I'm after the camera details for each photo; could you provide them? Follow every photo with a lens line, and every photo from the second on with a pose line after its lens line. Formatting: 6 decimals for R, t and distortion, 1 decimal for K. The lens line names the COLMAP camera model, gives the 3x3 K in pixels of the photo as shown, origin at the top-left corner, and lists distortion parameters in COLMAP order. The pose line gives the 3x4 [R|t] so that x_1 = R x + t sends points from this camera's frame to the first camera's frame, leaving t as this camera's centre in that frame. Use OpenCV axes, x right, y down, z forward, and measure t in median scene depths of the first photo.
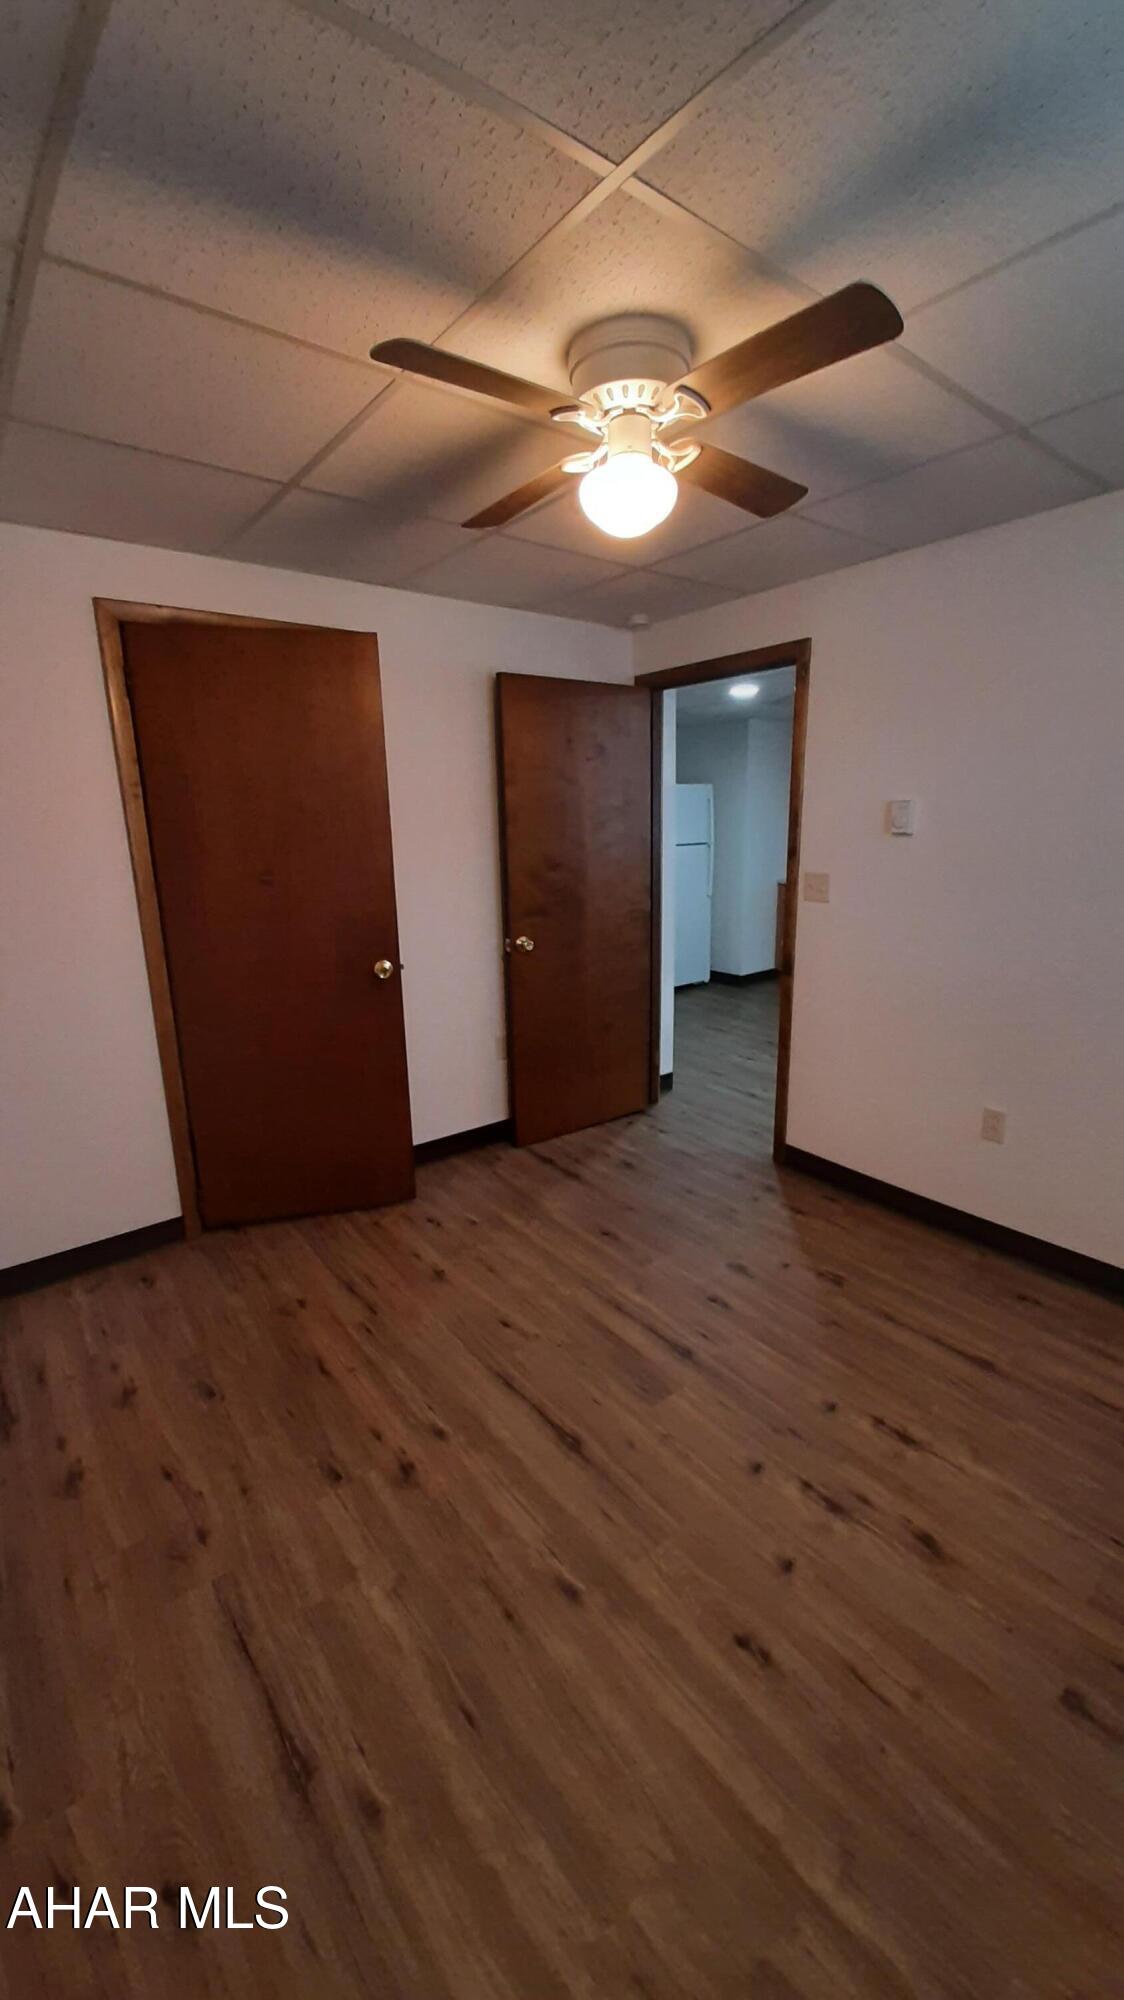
lens RADIAL K [[778.0, 0, 562.0], [0, 778.0, 1000.0], [0, 0, 1]] dist [0.000407, -0.000089]
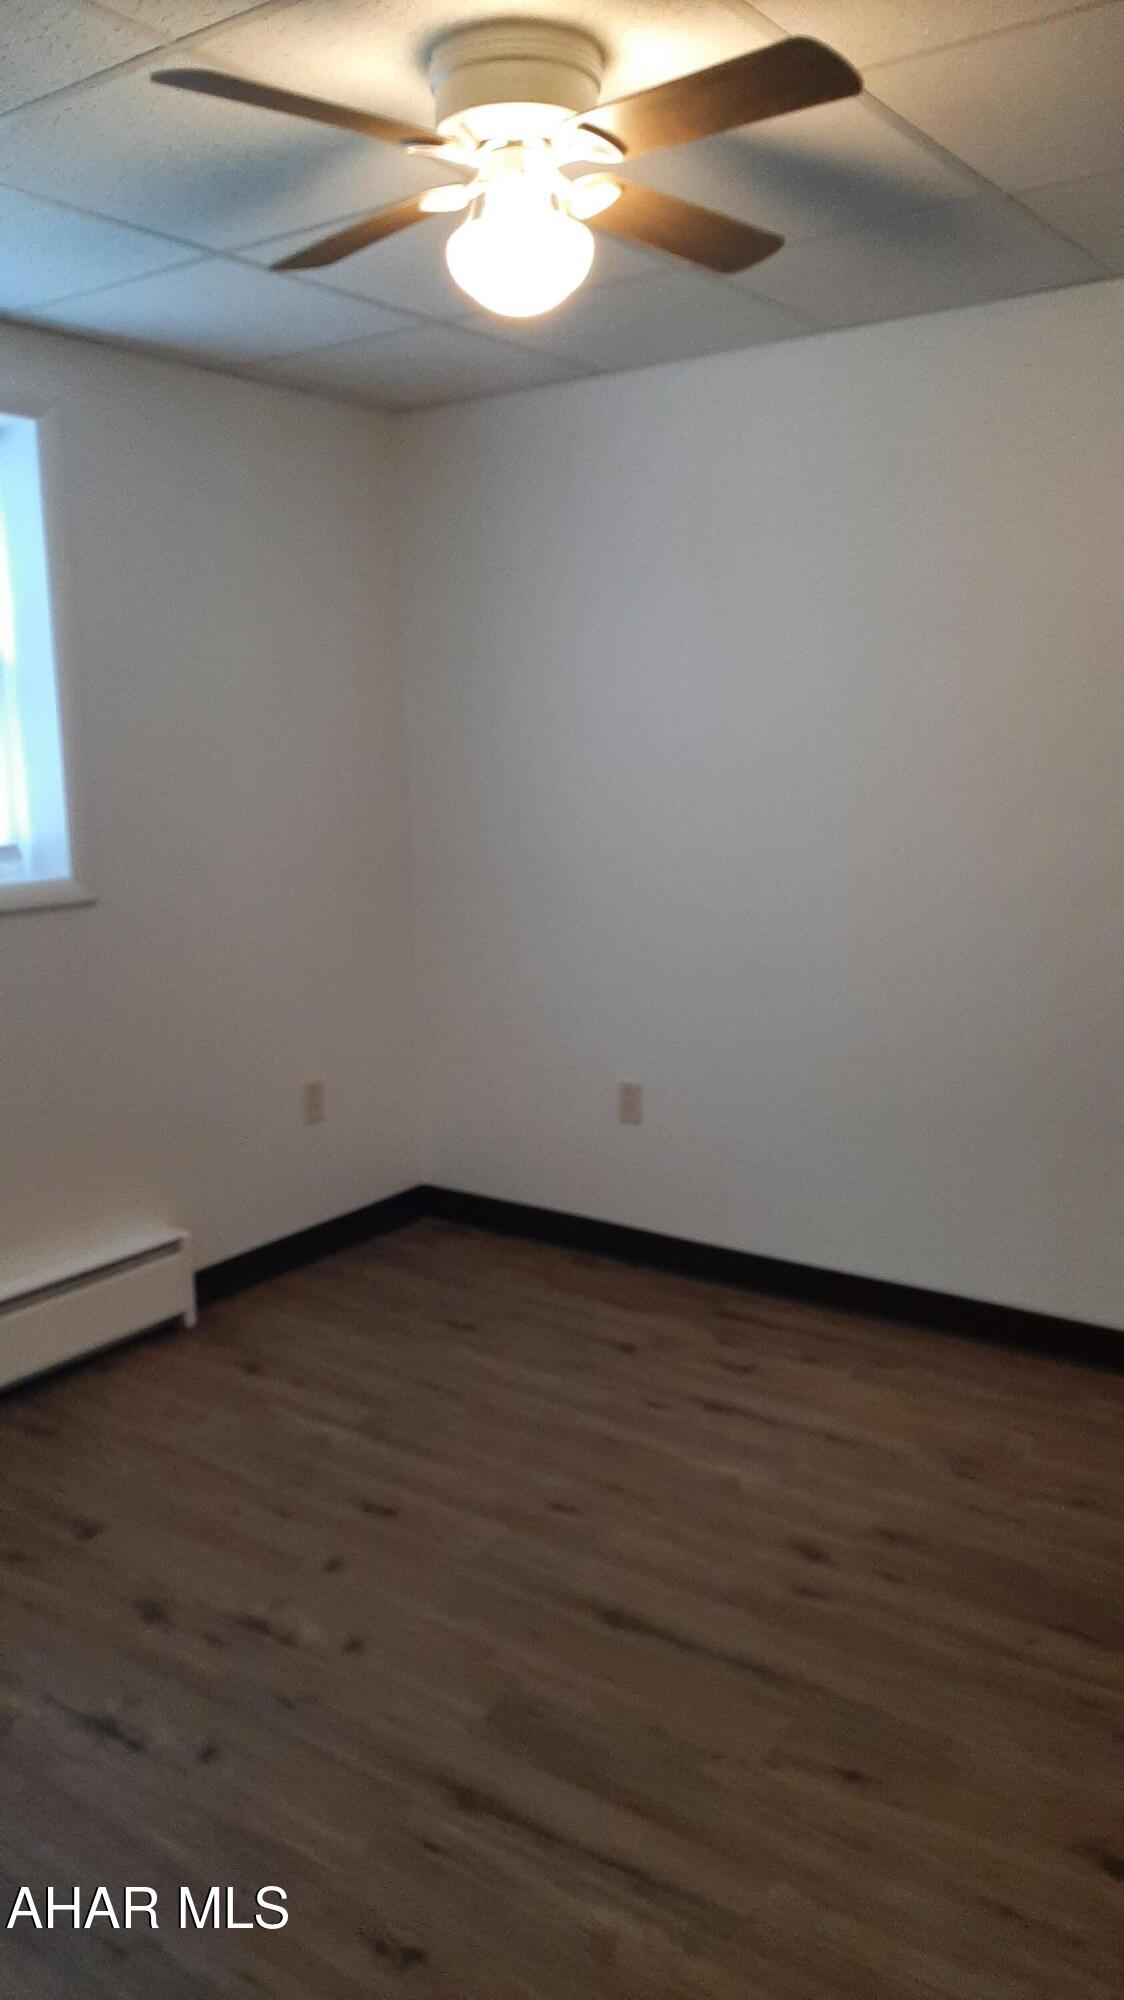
lens RADIAL K [[1515.7, 0, 562.0], [0, 1515.7, 1000.0], [0, 0, 1]] dist [0.003159, 0.000491]
pose [[-0.962061, 0.072440, -0.263042, 0.398905], [-0.037690, 0.919578, 0.391096, -0.483631], [0.270218, 0.386172, -0.881960, 2.094548]]
